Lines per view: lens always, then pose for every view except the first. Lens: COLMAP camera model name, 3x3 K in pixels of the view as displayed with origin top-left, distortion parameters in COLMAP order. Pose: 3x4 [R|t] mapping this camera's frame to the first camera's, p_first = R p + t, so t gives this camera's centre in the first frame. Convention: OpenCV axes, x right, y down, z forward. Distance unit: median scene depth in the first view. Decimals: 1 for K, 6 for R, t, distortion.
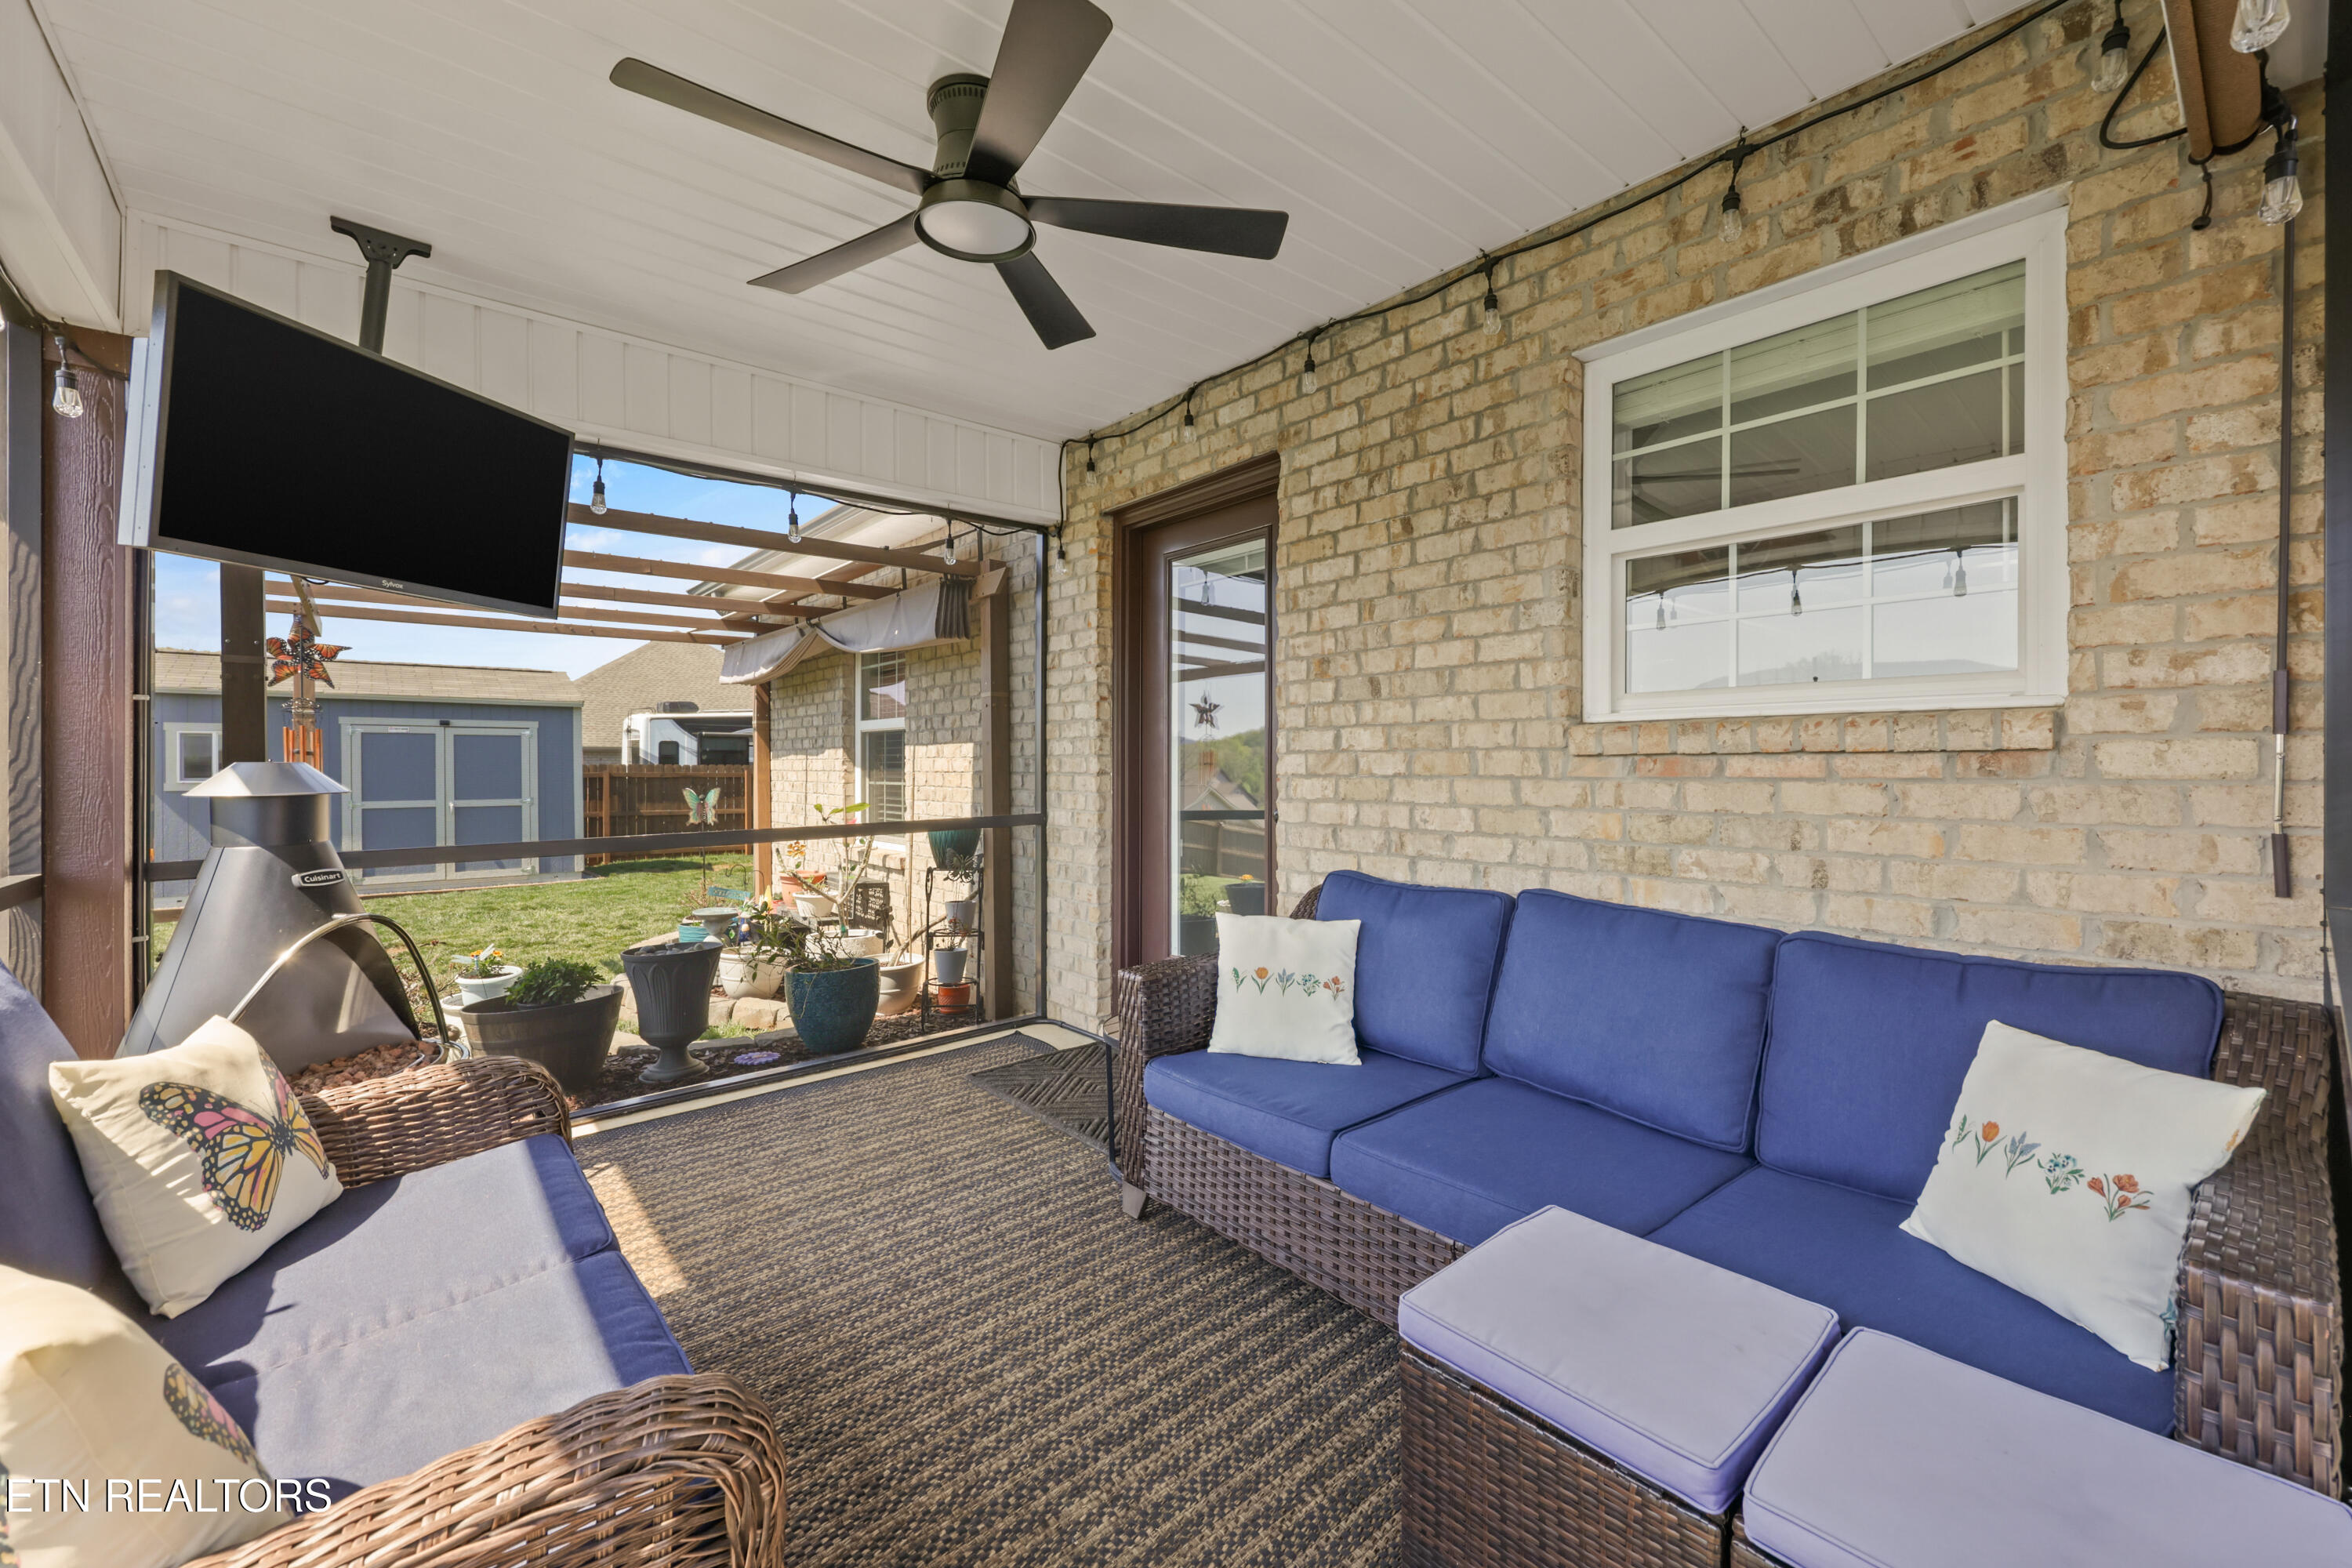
lens RADIAL K [[945.2, 0, 1176.0], [0, 945.2, 784.0], [0, 0, 1]] dist [-0.000215, -0.000039]
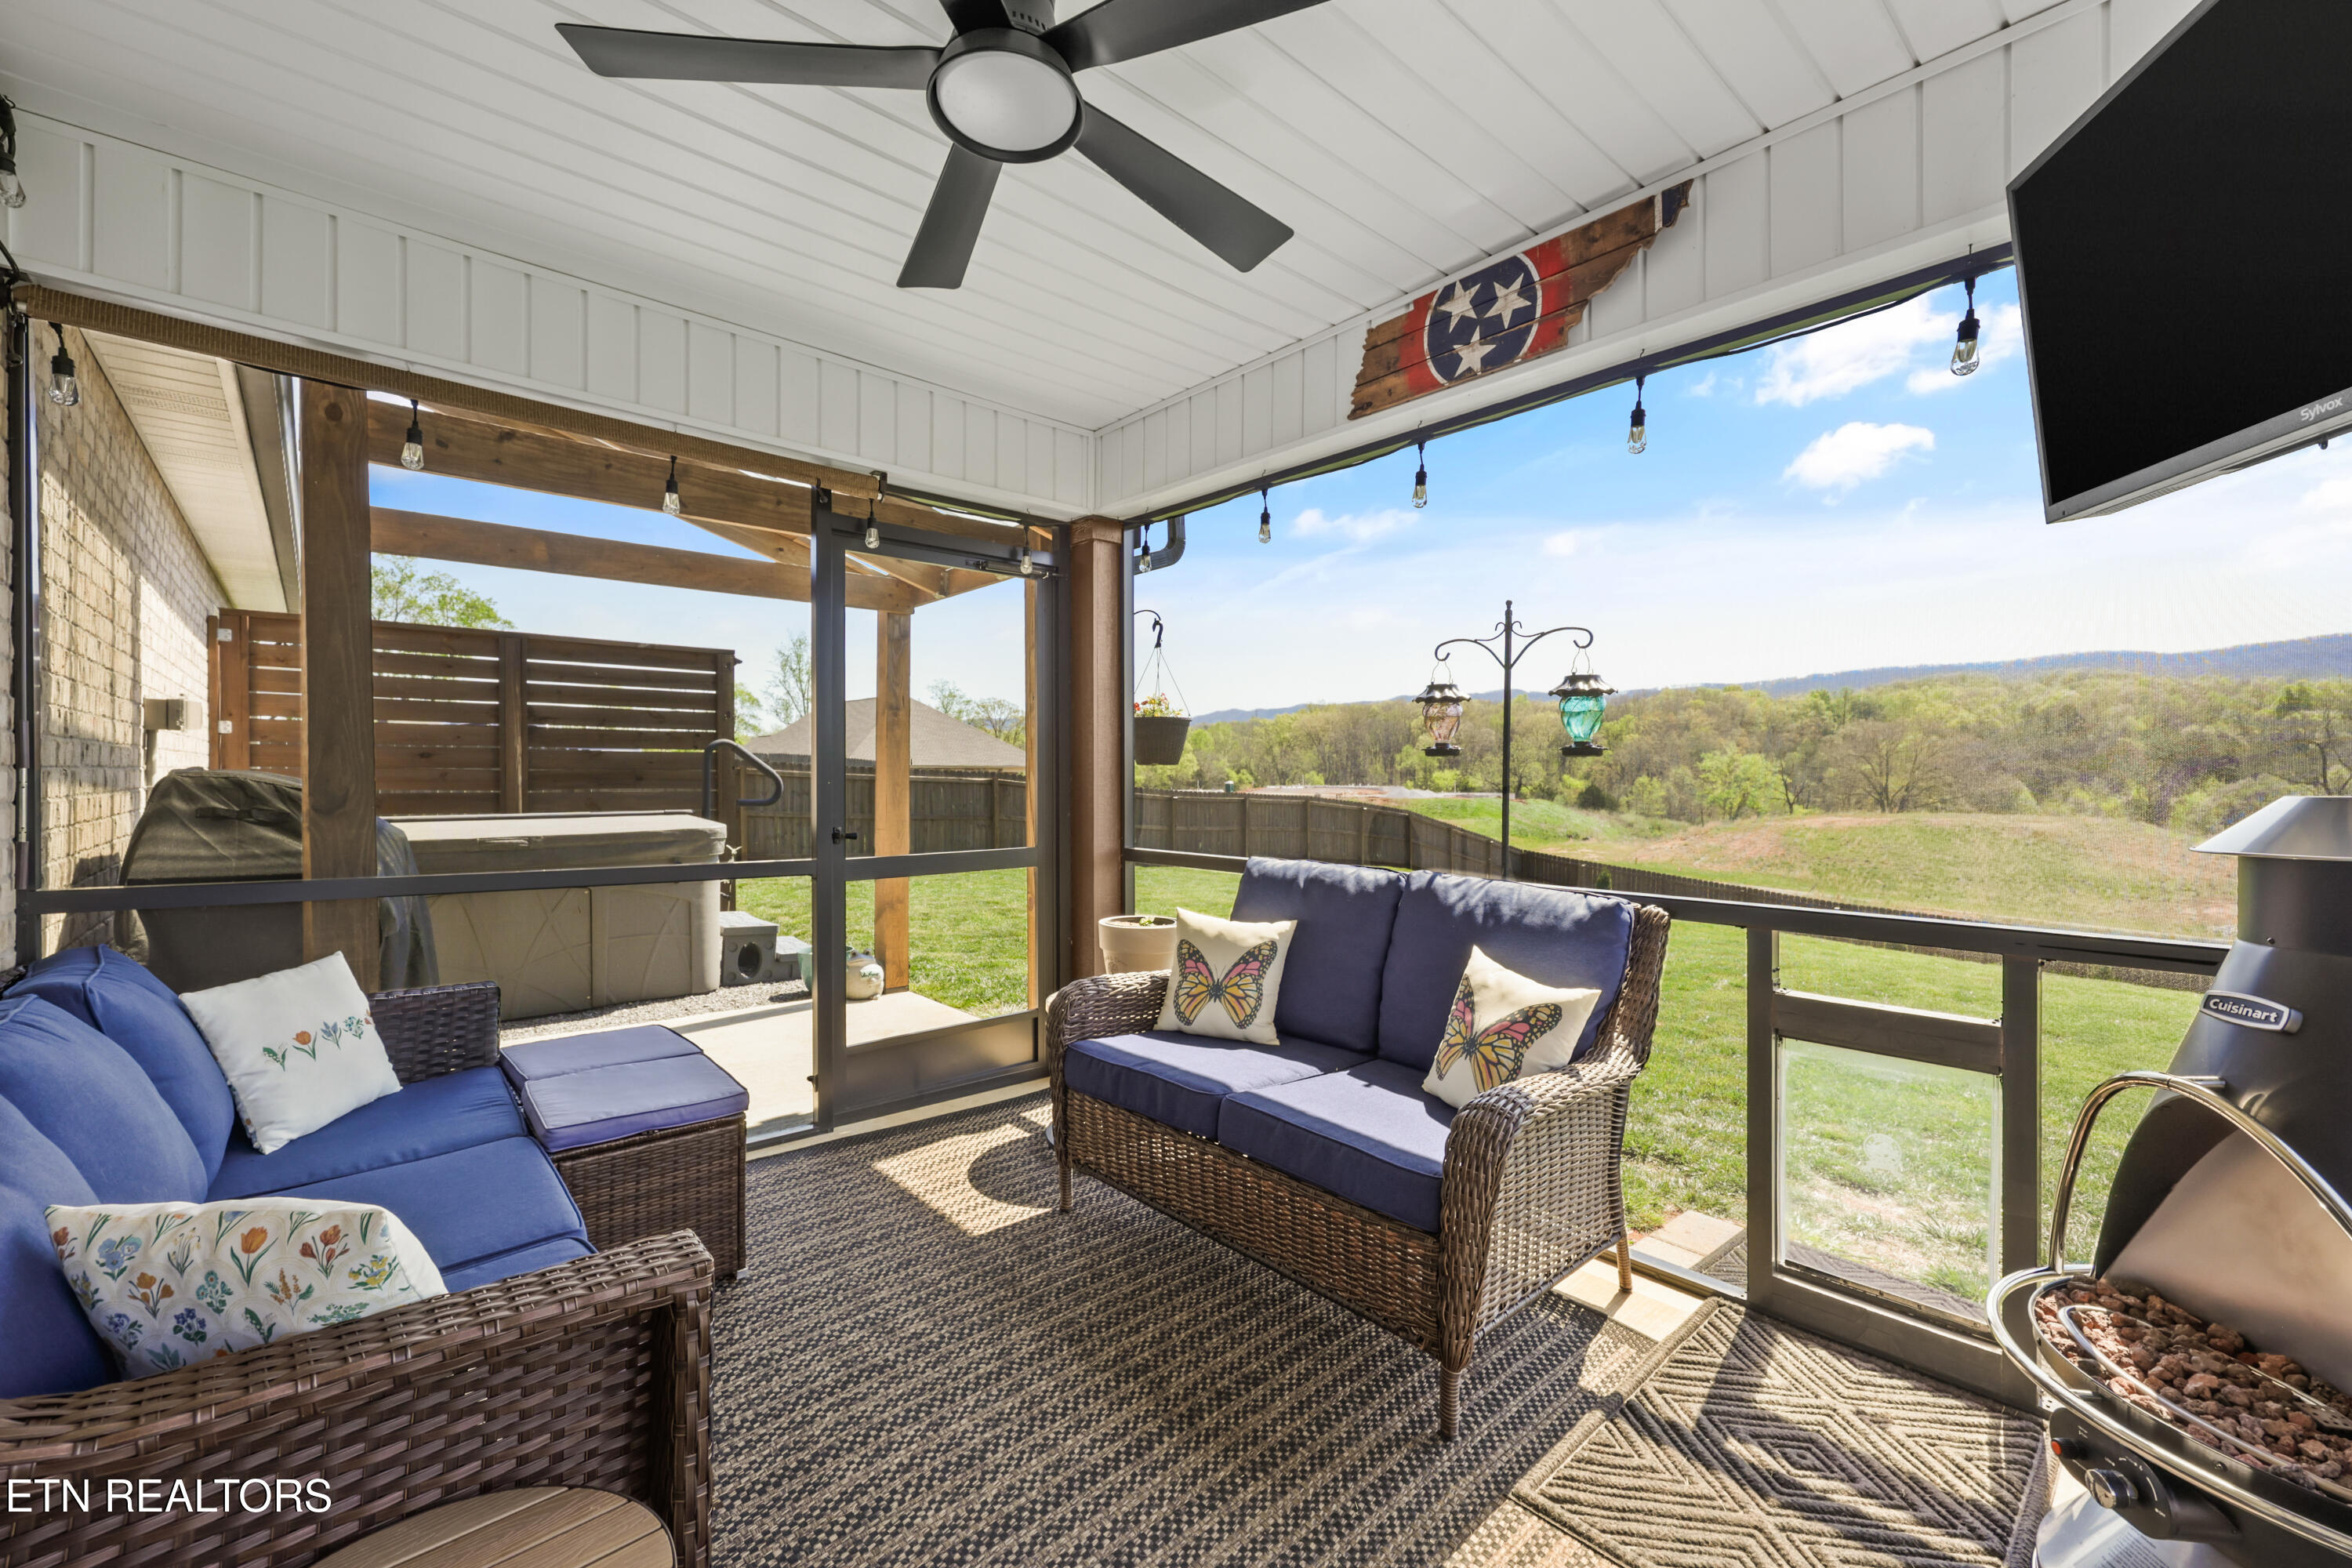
lens RADIAL K [[945.2, 0, 1176.0], [0, 945.2, 784.0], [0, 0, 1]] dist [-0.000215, -0.000039]
pose [[-0.999625, 0.000640, -0.027390, -0.404248], [0.000204, 0.999873, 0.015927, -0.048641], [0.027397, 0.015916, -0.999498, 2.175404]]
